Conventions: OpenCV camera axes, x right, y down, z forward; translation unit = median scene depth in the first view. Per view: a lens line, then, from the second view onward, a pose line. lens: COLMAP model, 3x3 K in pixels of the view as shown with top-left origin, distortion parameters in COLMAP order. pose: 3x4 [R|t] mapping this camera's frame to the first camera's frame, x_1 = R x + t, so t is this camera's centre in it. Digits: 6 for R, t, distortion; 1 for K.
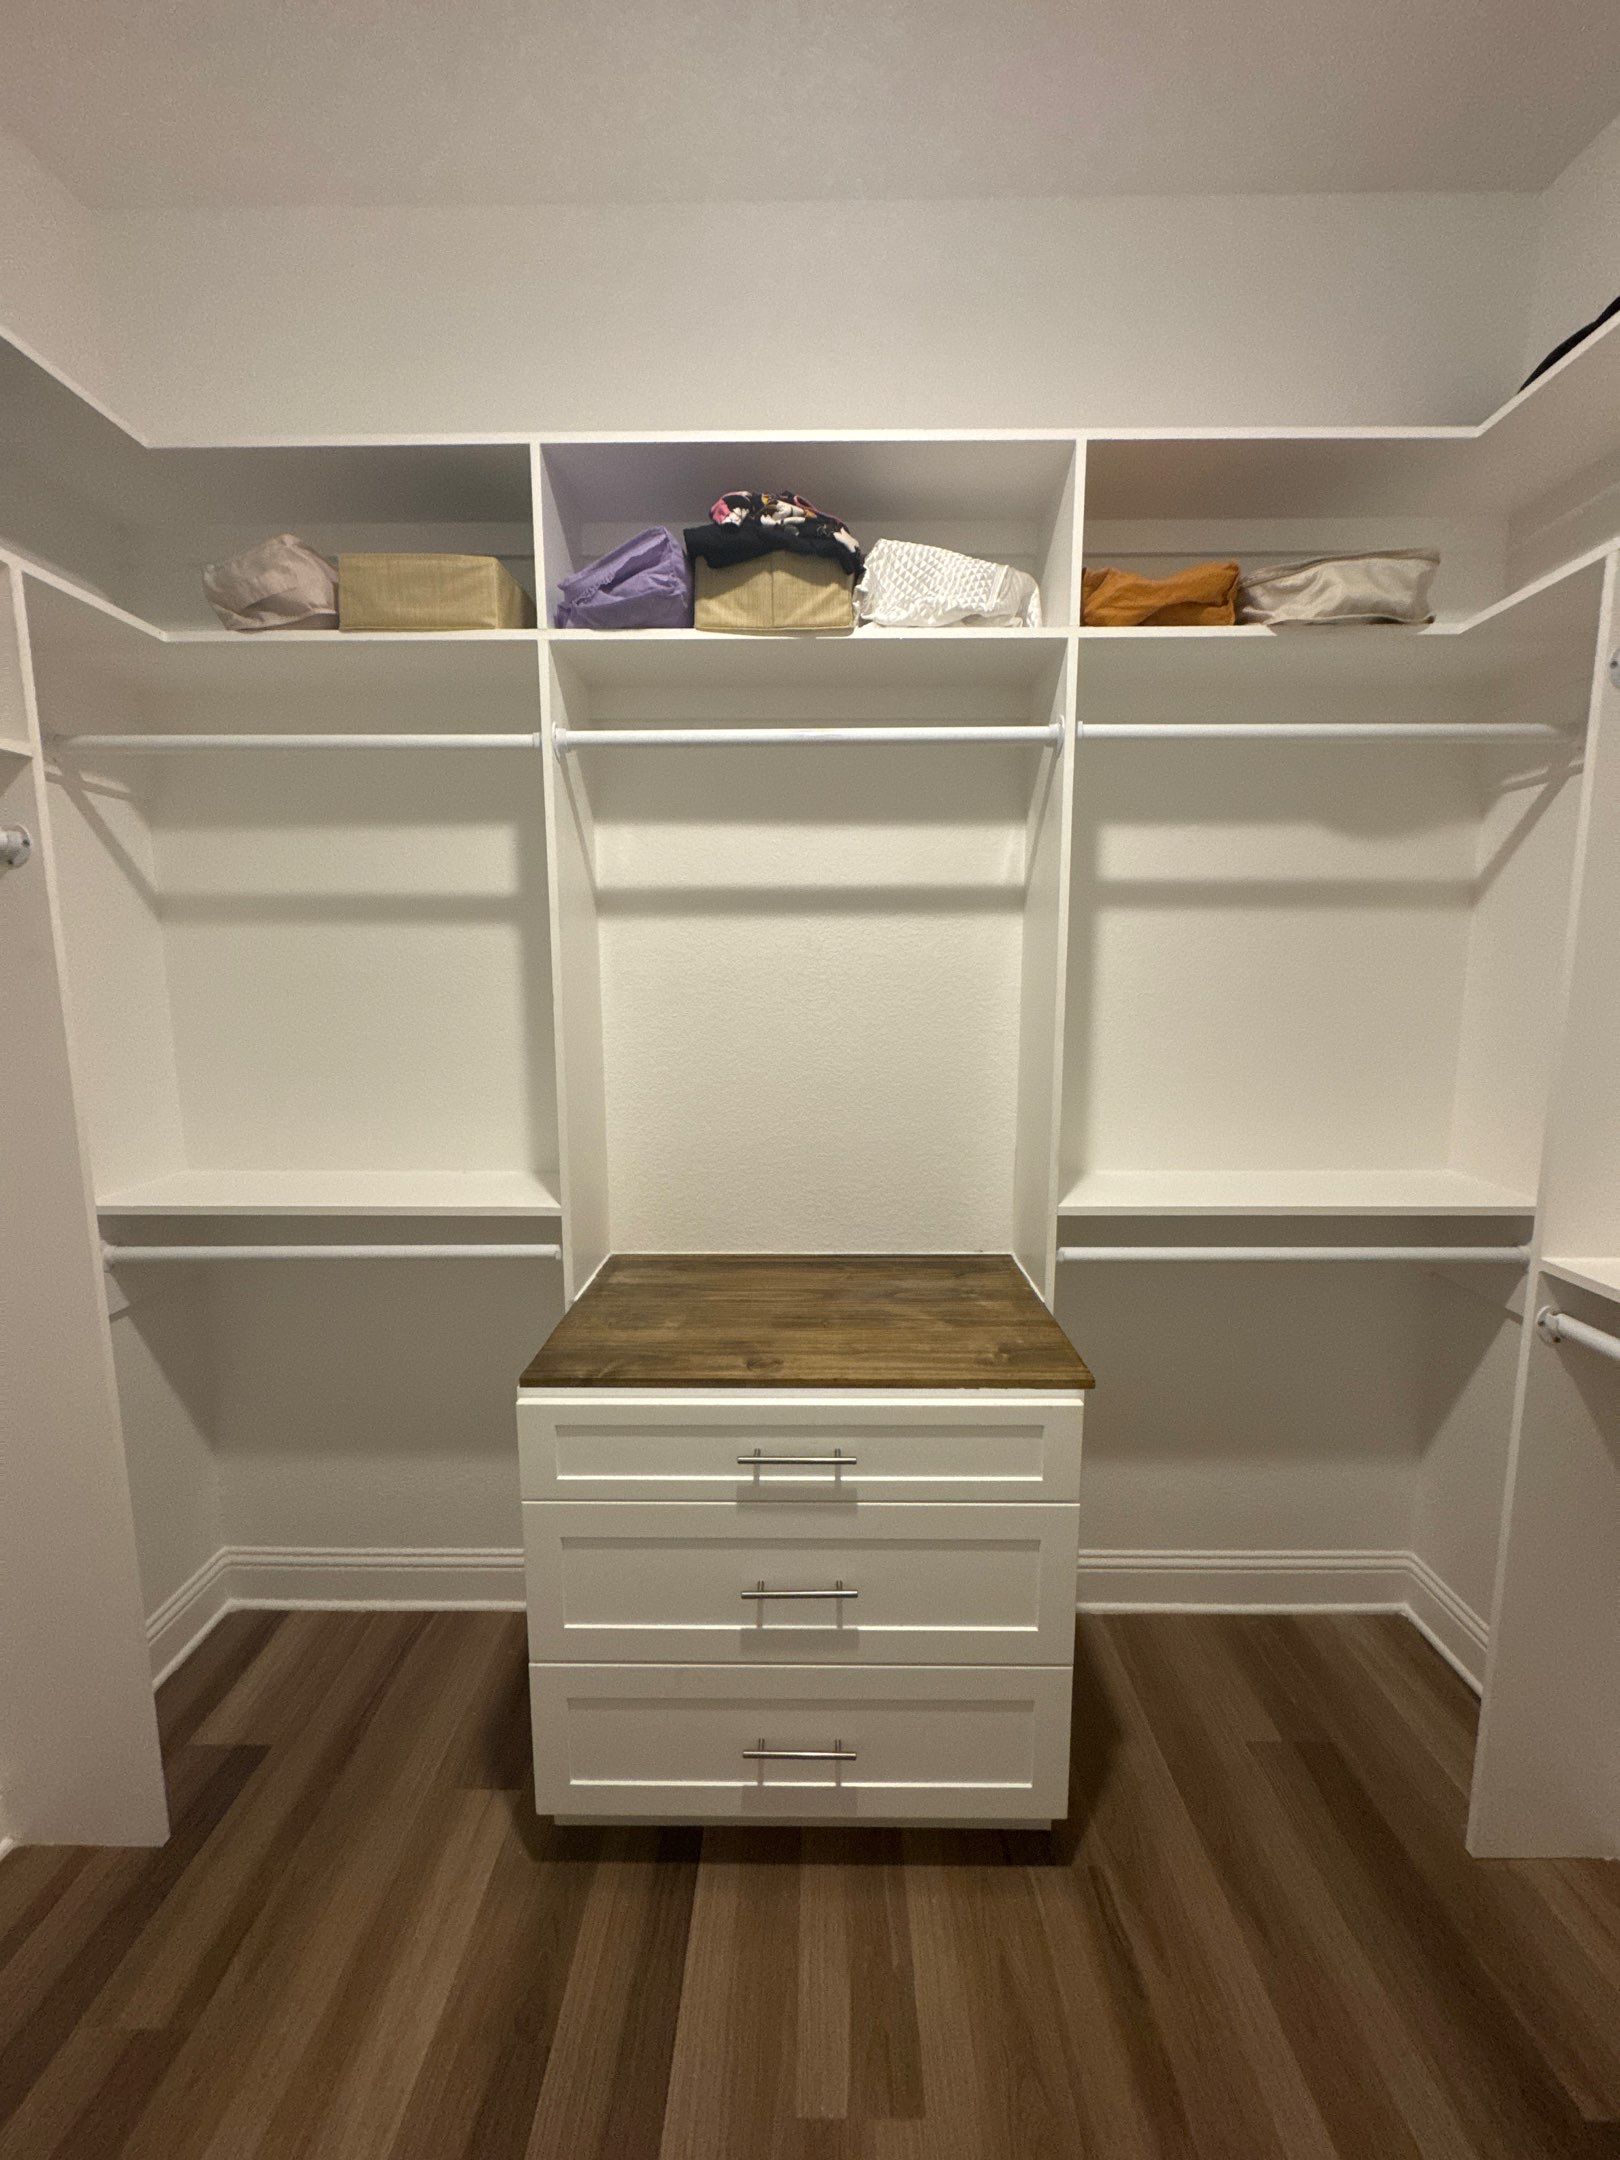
lens RADIAL K [[861.8, 0, 812.3], [0, 861.8, 1080.2], [0, 0, 1]] dist [0.001285, 0.000196]
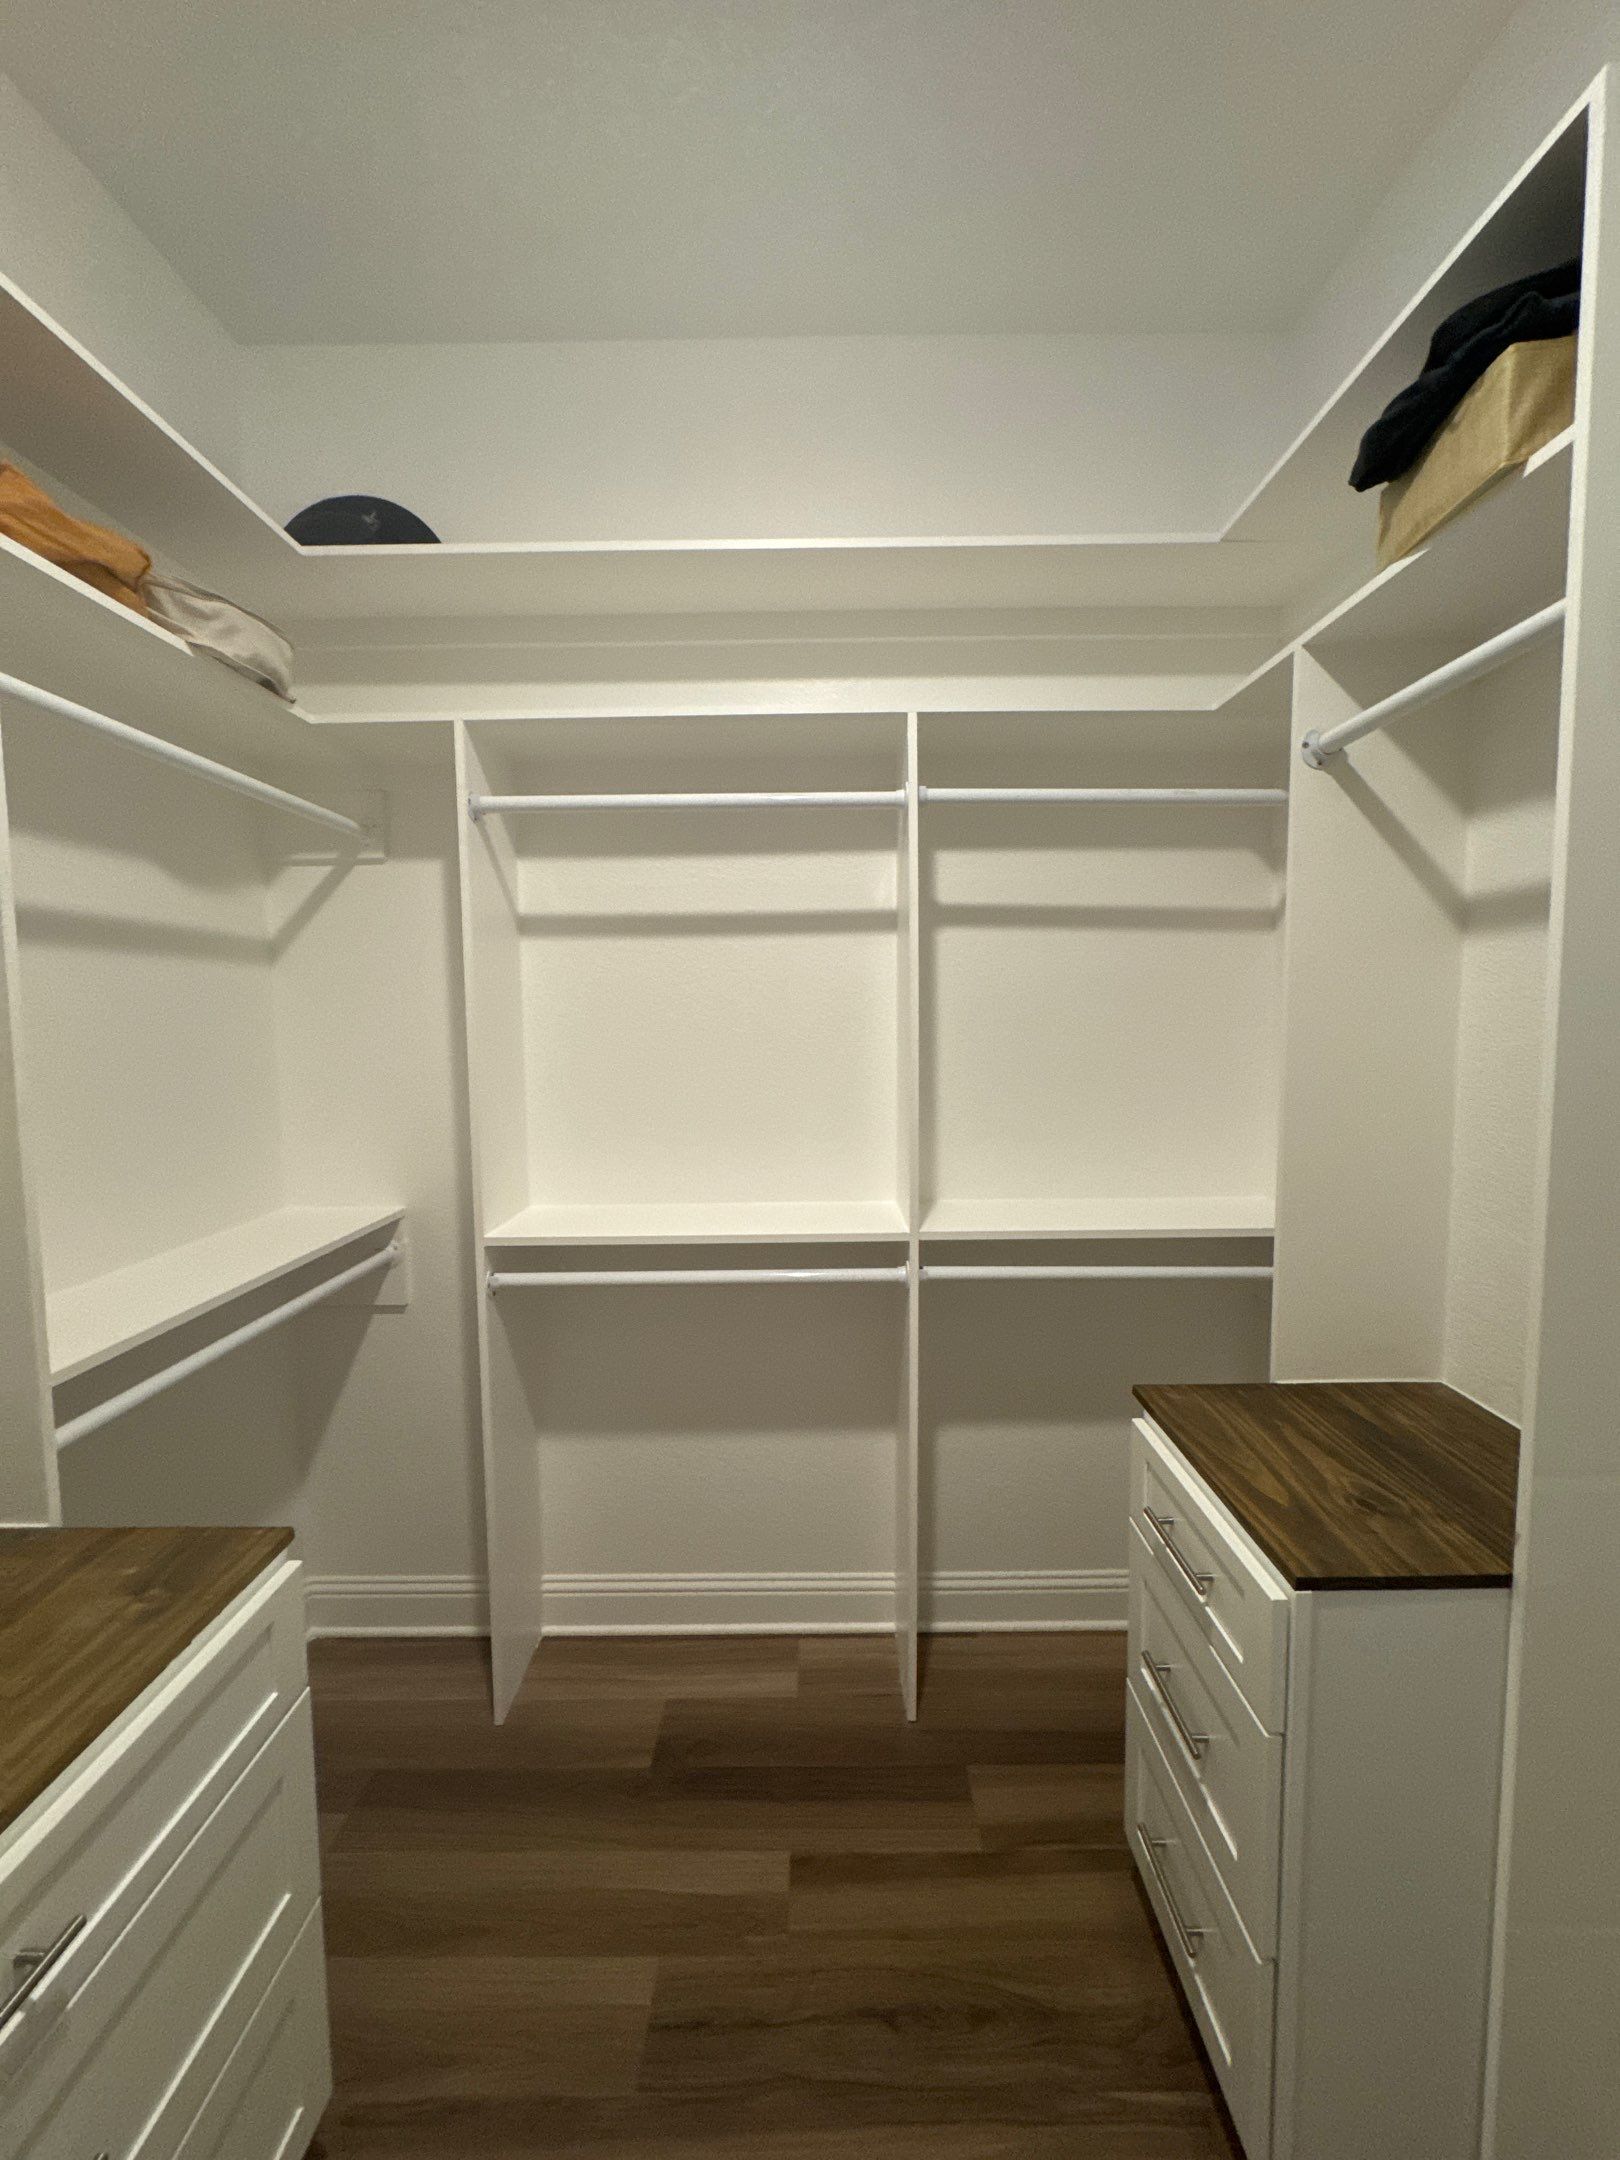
lens RADIAL K [[859.1, 0, 808.2], [0, 859.1, 1080.5], [0, 0, 1]] dist [-0.000539, -0.000085]
pose [[-0.001529, -0.075893, 0.997115, -0.399289], [0.140429, 0.987219, 0.075355, -0.052009], [-0.990090, 0.140139, 0.009149, 0.413704]]
